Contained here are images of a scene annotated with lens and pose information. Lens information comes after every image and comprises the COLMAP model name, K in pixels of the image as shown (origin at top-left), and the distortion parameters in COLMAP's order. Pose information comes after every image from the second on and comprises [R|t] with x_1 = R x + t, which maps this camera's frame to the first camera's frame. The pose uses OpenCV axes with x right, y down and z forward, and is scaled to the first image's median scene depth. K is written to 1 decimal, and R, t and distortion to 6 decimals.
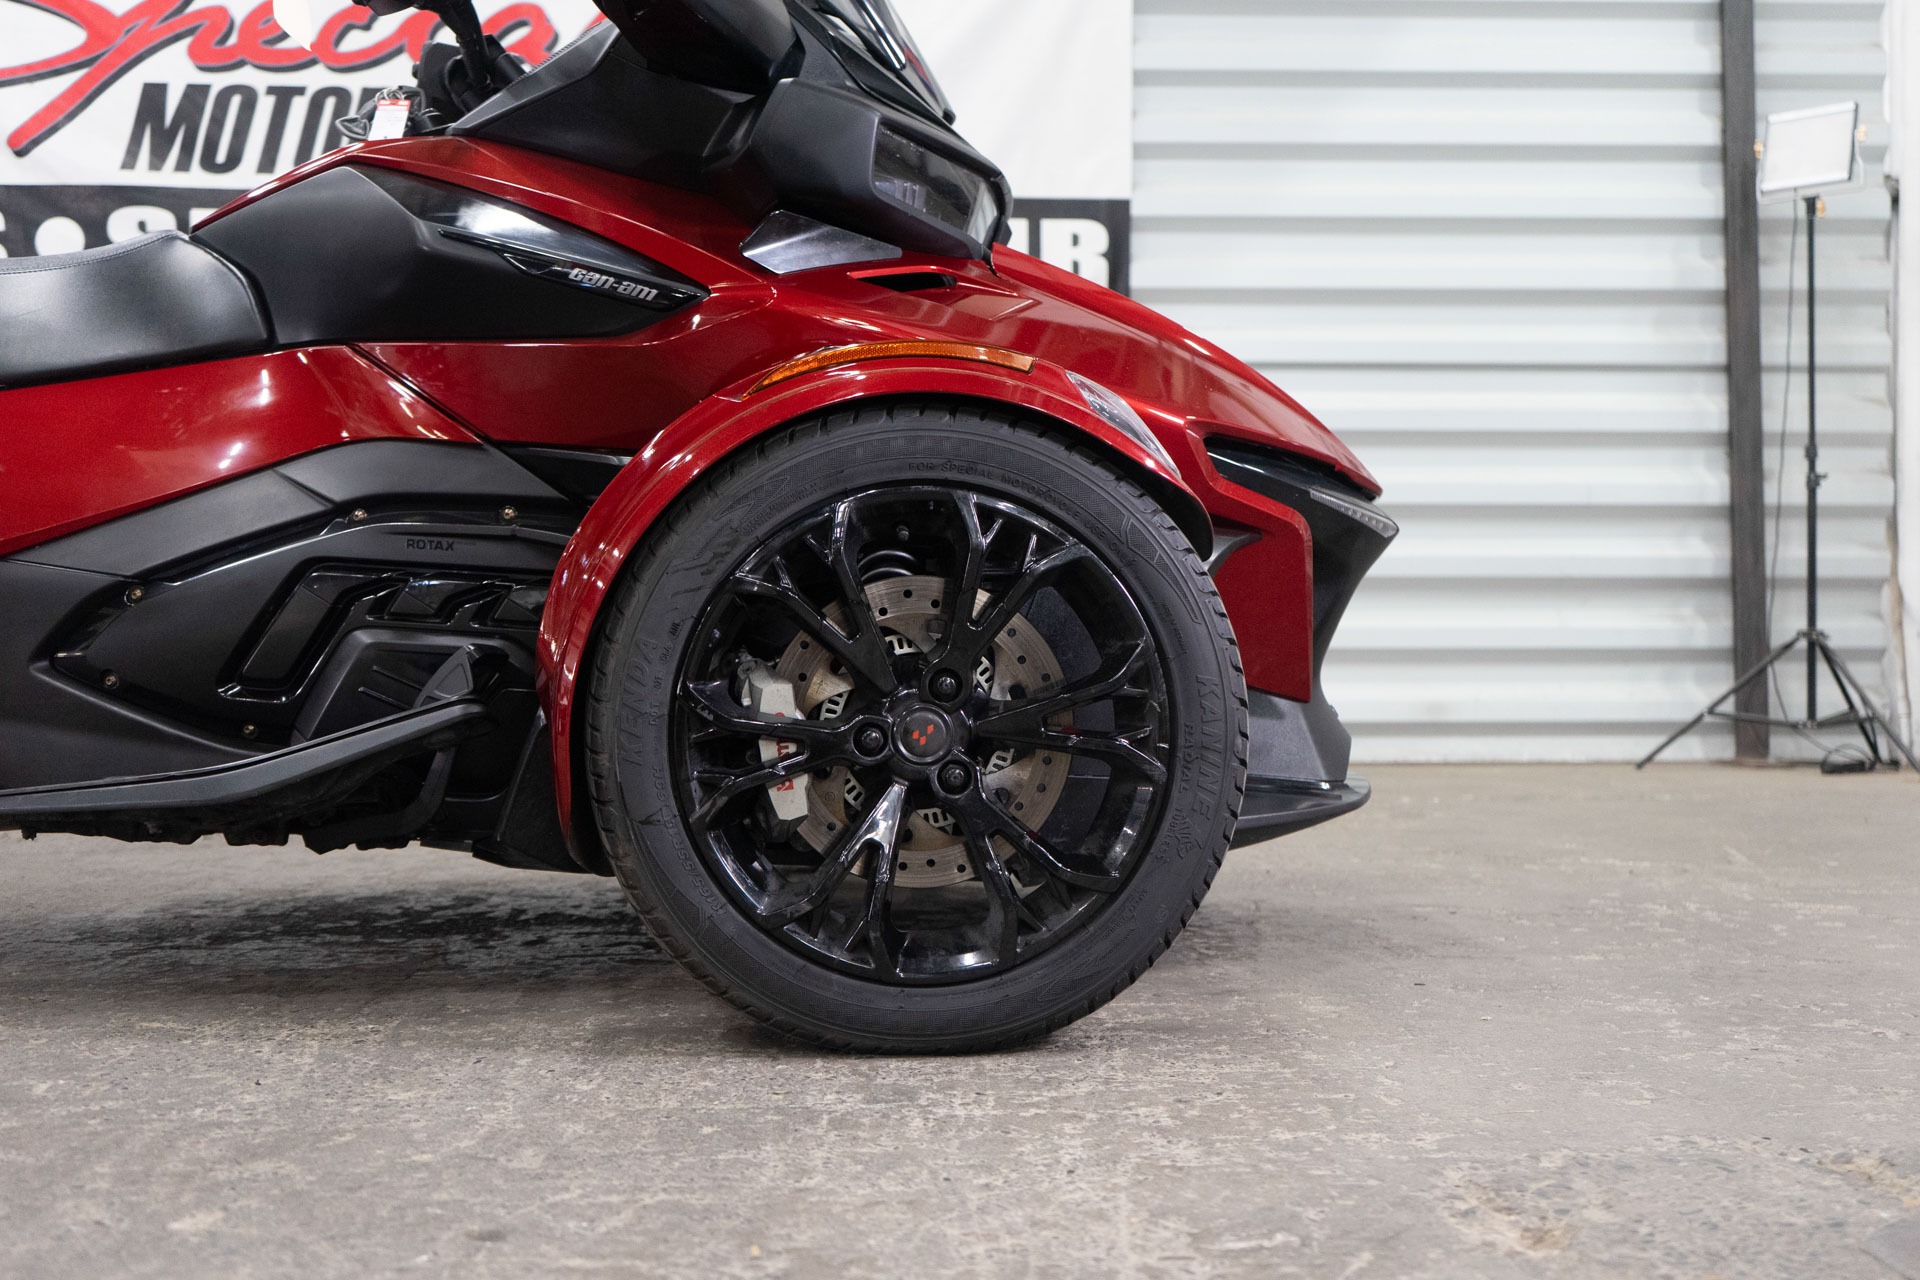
lens RADIAL K [[2339.2, 0, 962.2], [0, 2339.2, 616.7], [0, 0, 1]] dist [0.012400, 0.045080]
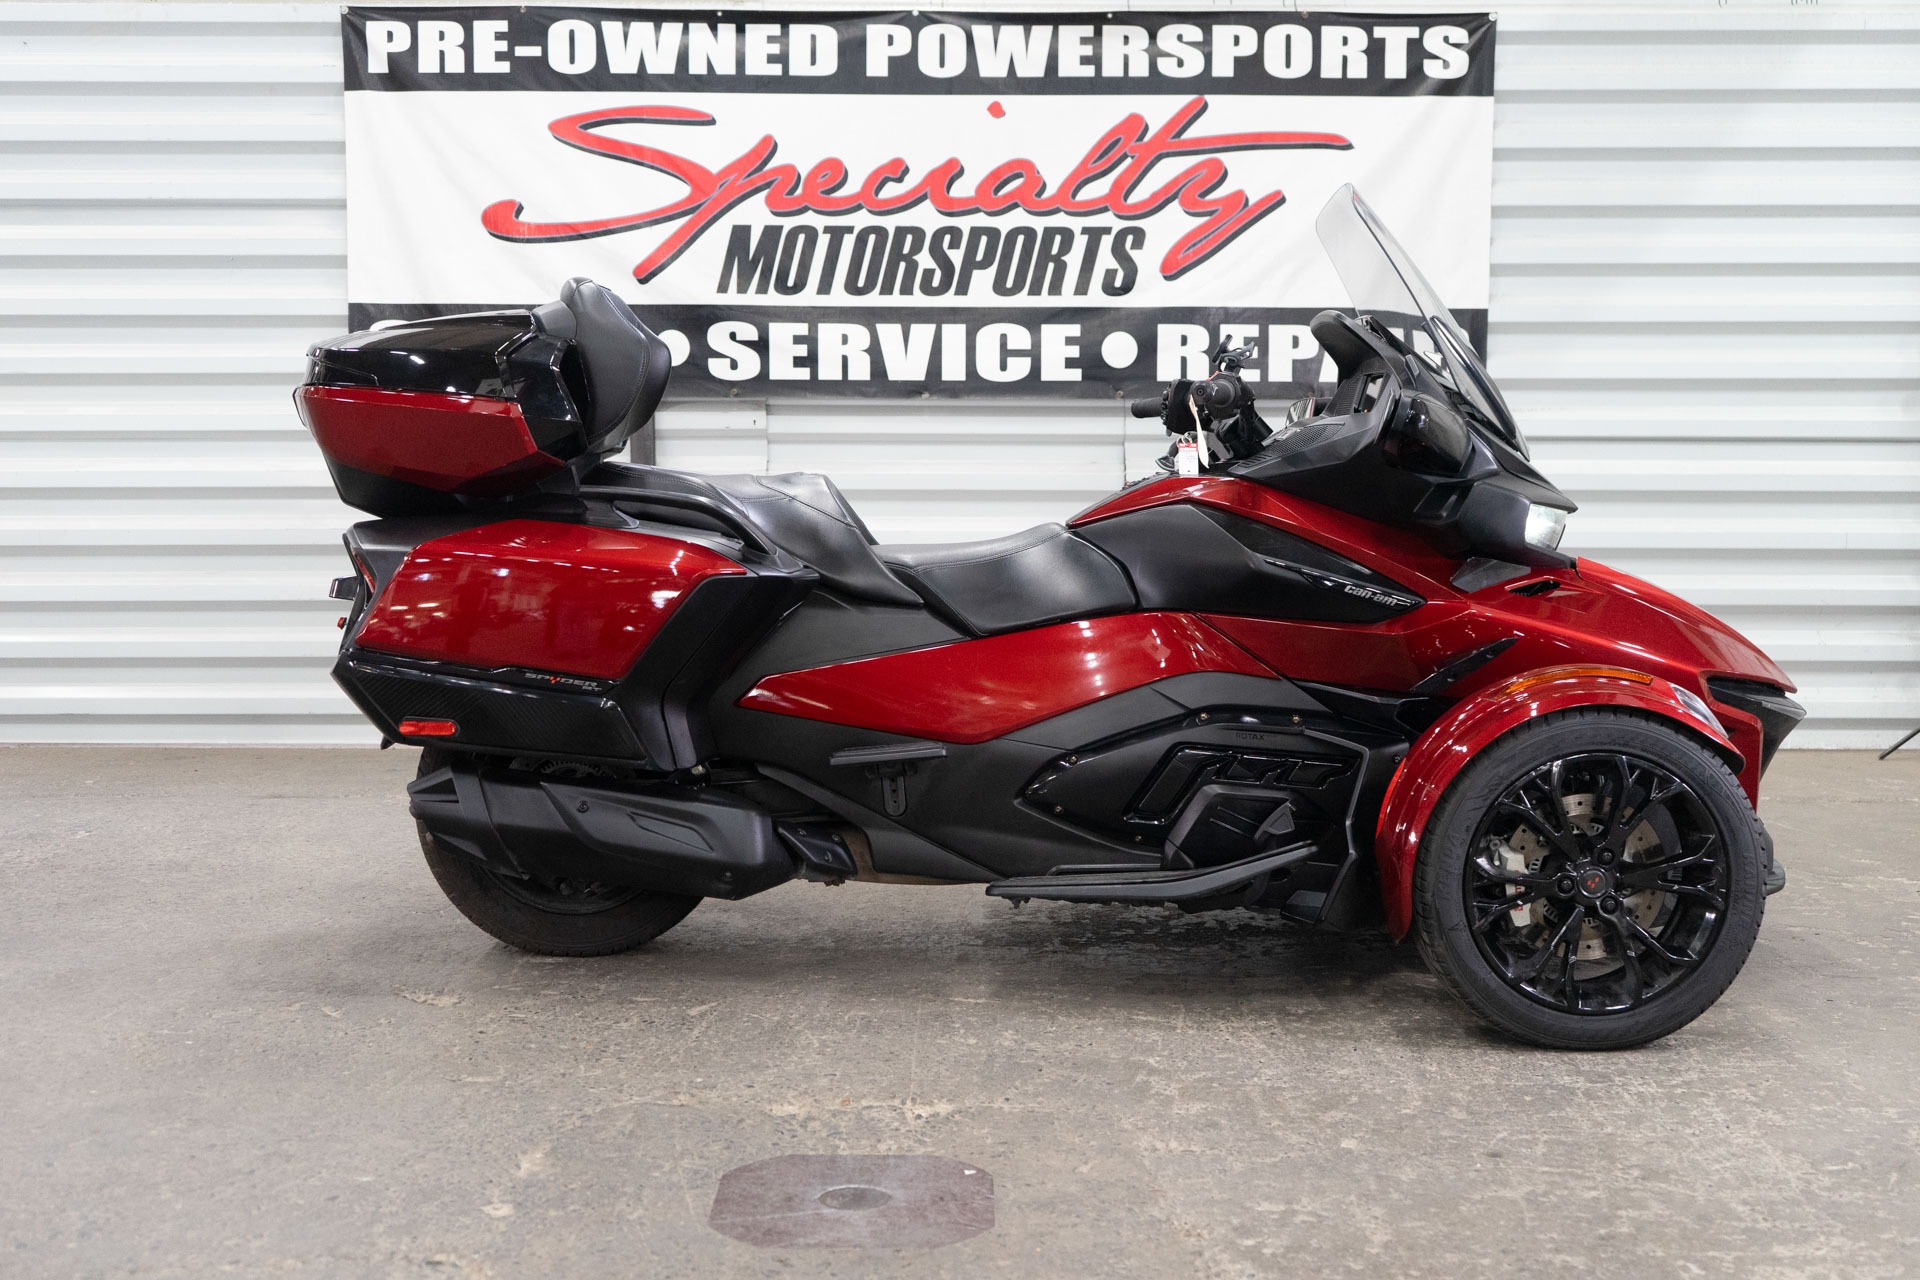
lens RADIAL K [[2339.2, 0, 962.2], [0, 2339.2, 616.7], [0, 0, 1]] dist [0.012400, 0.045080]
pose [[0.998454, 0.009500, -0.054763, -0.407620], [-0.005647, 0.997524, 0.070098, -0.281699], [0.055293, -0.069681, 0.996036, -0.856824]]
